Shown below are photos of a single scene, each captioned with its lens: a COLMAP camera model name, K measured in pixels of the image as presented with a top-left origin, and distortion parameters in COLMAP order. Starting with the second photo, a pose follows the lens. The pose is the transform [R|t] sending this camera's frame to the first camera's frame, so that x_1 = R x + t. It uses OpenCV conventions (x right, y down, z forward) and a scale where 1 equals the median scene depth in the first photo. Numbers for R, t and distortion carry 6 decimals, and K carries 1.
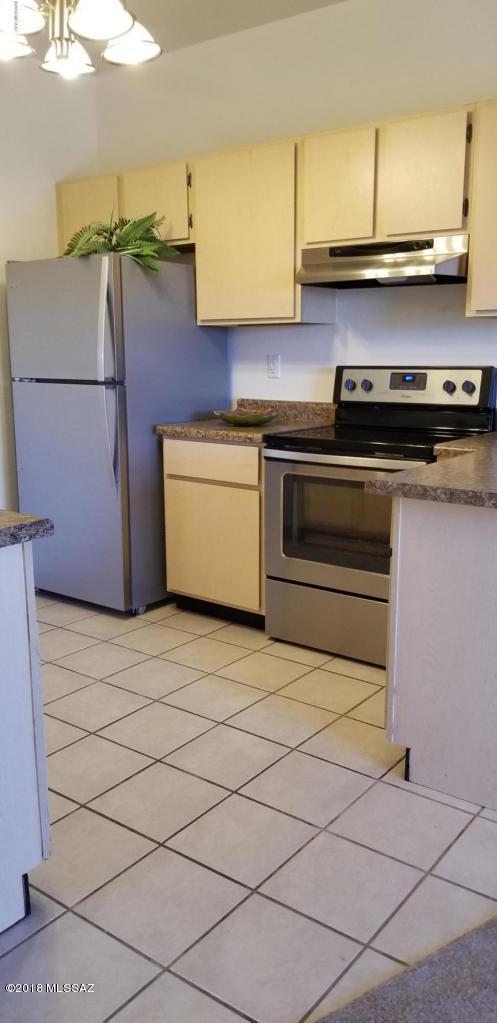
lens RADIAL K [[815.1, 0, 248.5], [0, 815.1, 511.5], [0, 0, 1]] dist [0.037326, -0.007364]
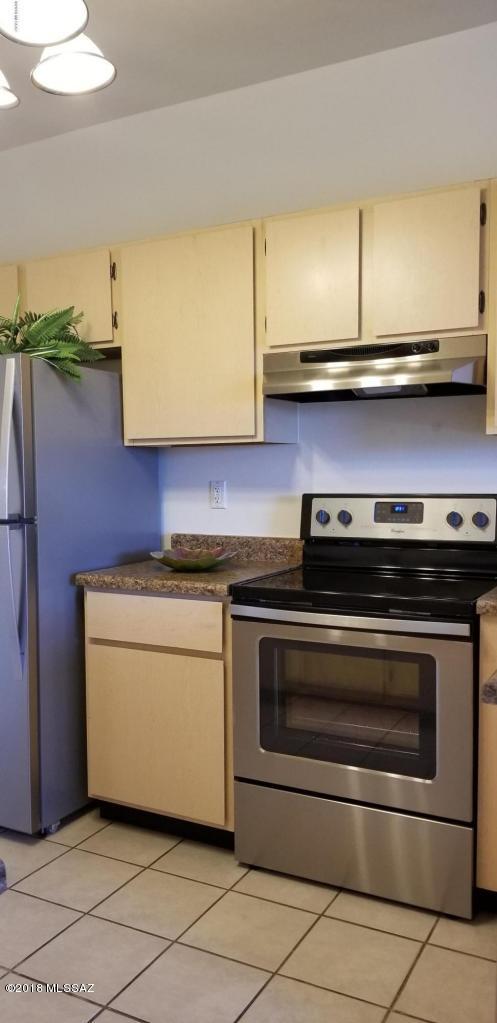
lens RADIAL K [[811.5, 0, 248.5], [0, 811.5, 511.5], [0, 0, 1]] dist [0.163407, -0.355863]
pose [[0.986776, -0.017460, 0.161148, -0.079847], [0.040209, 0.989474, -0.139013, -0.052982], [-0.157025, 0.143654, 0.977091, 0.229586]]
